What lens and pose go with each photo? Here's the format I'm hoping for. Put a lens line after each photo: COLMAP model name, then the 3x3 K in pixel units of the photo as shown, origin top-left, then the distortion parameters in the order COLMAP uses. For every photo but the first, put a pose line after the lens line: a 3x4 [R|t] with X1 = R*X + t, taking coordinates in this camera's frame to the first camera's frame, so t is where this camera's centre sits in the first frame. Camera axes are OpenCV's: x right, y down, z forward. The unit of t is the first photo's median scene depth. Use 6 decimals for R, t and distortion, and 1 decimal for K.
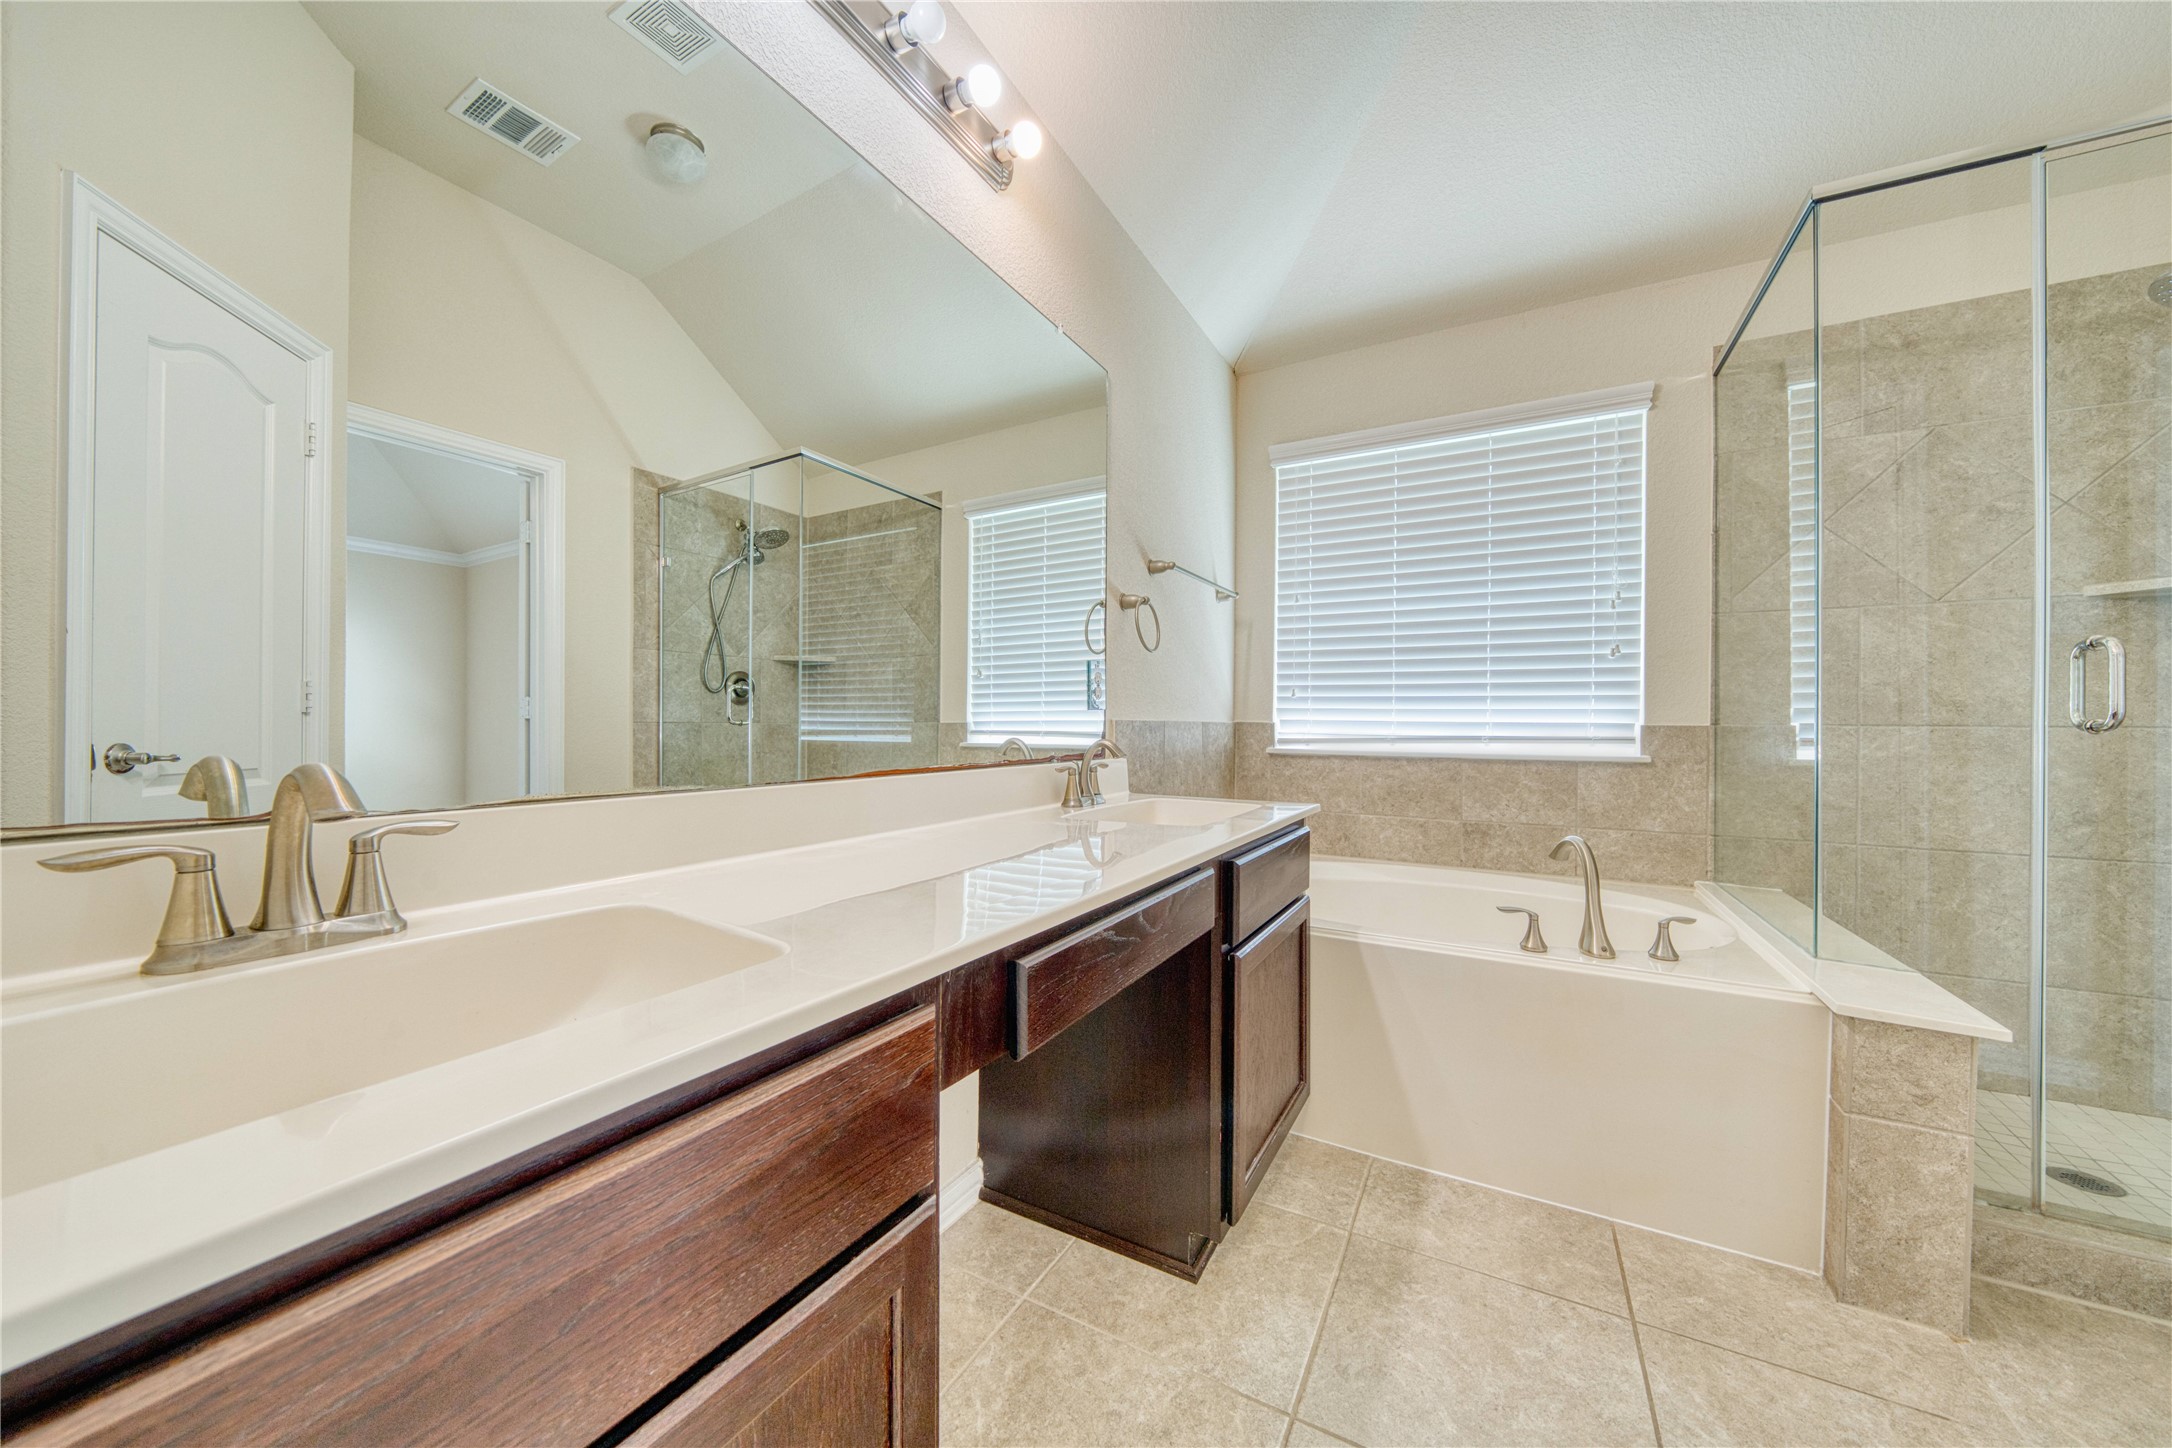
lens RADIAL K [[746.8, 0, 1093.6], [0, 746.8, 723.7], [0, 0, 1]] dist [-0.009154, 0.000654]
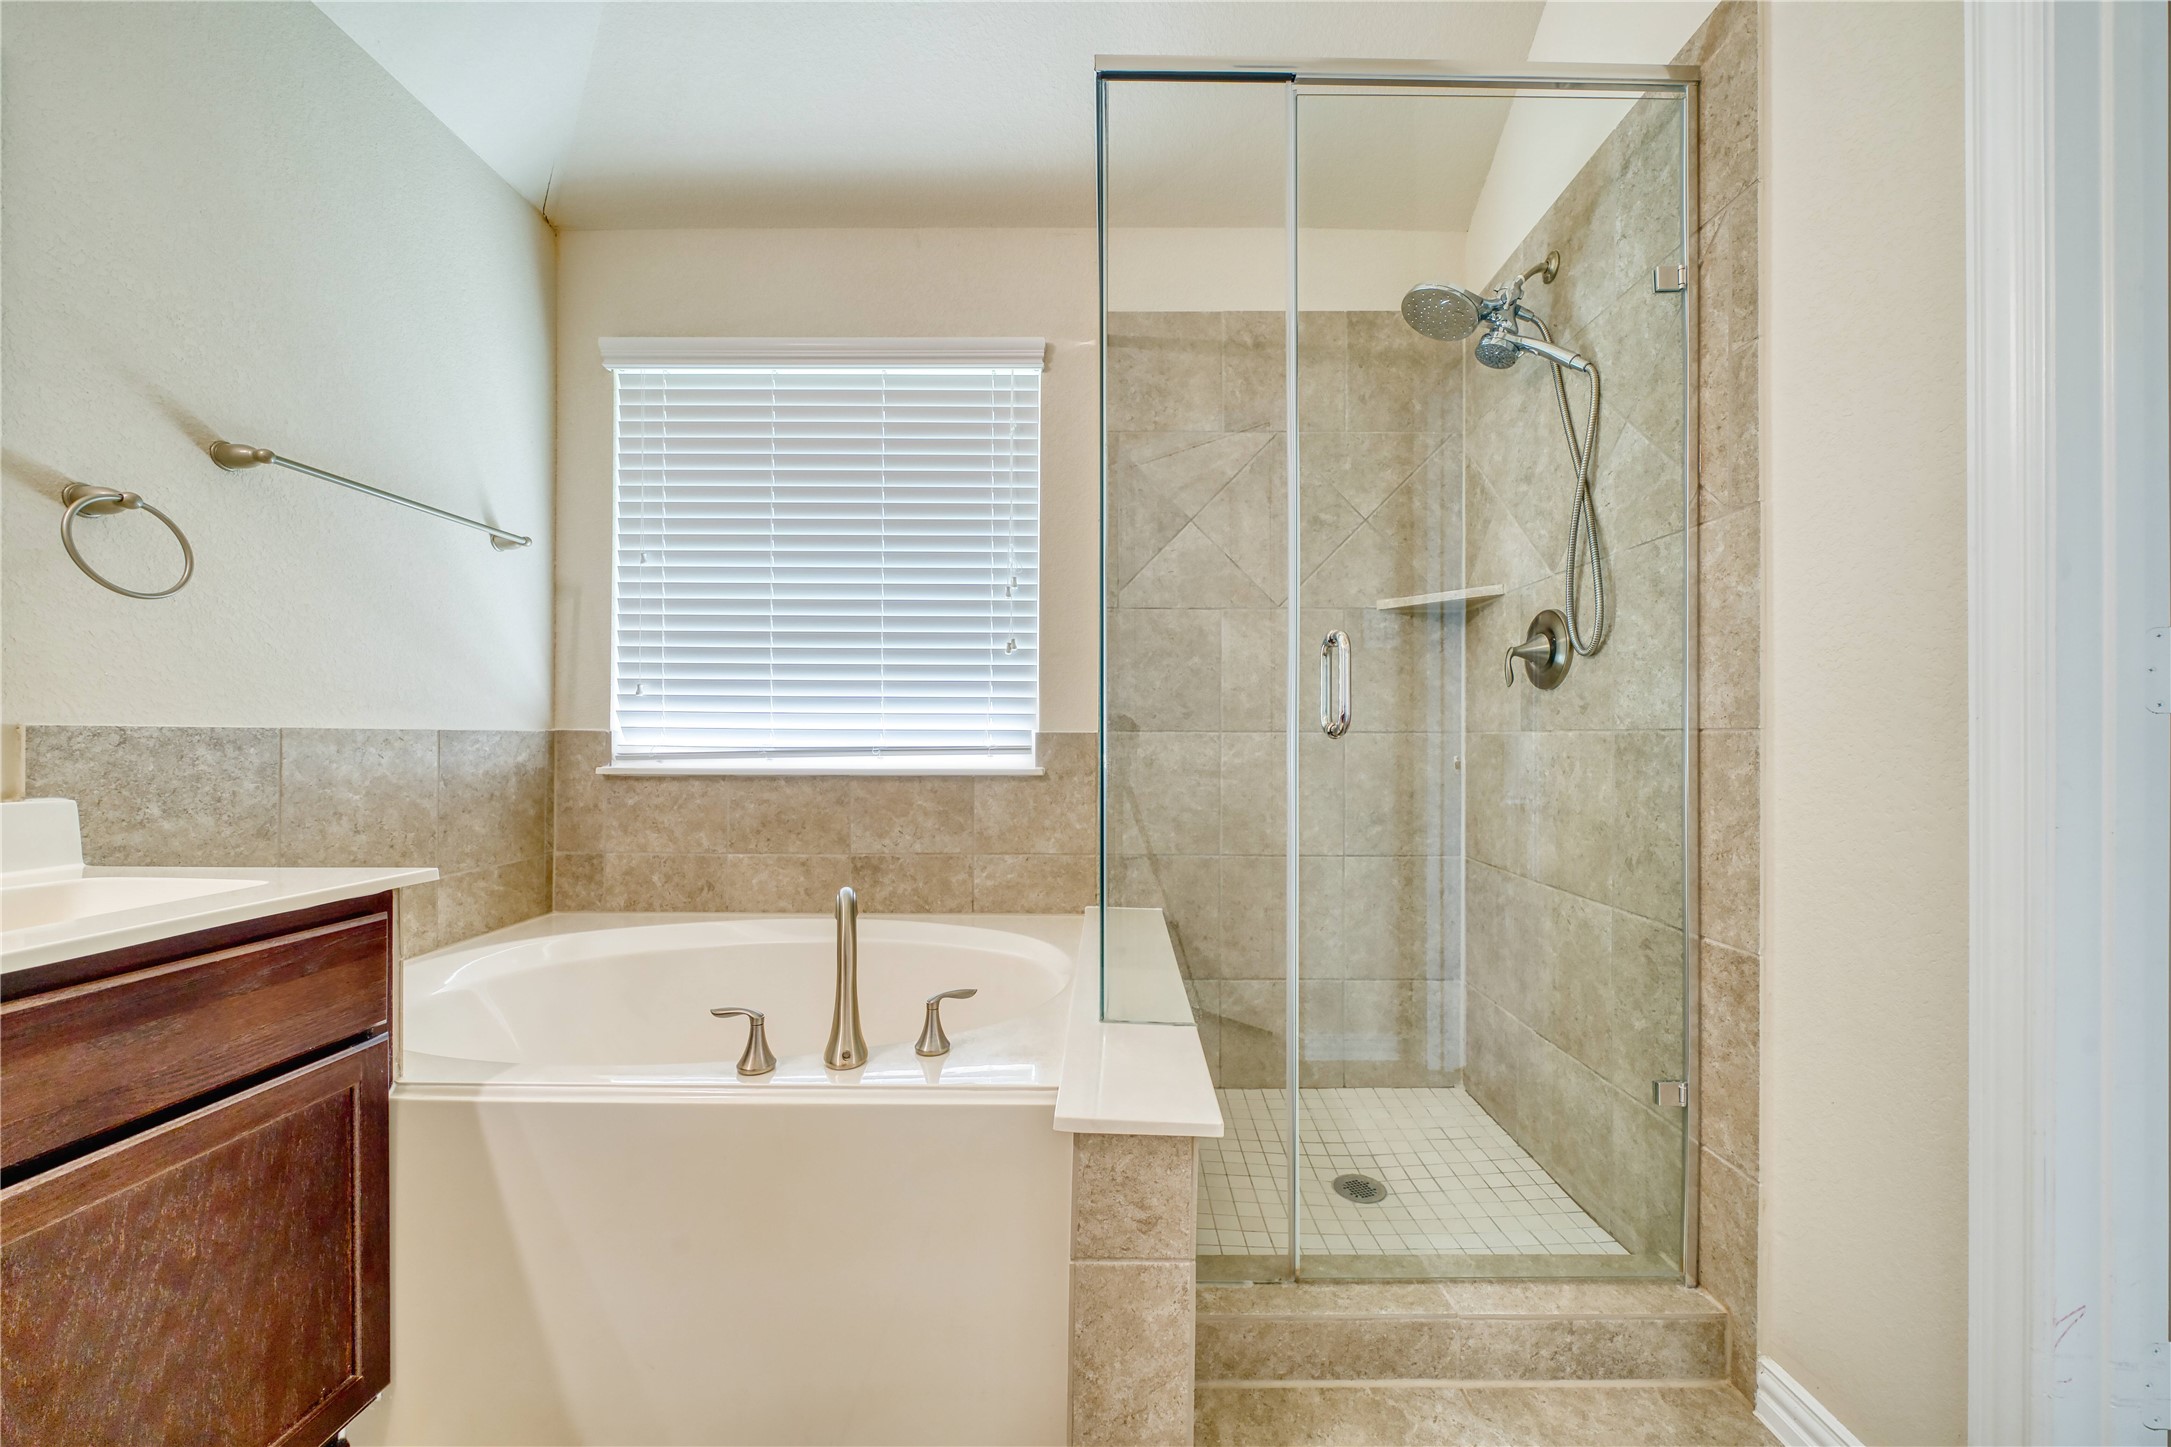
lens RADIAL K [[746.5, 0, 1117.3], [0, 746.5, 734.6], [0, 0, 1]] dist [-0.009154, 0.000654]
pose [[0.877430, -0.004899, 0.479680, 0.402284], [0.004257, 0.999988, 0.002427, 0.002833], [-0.479686, -0.000087, 0.877440, 0.189350]]
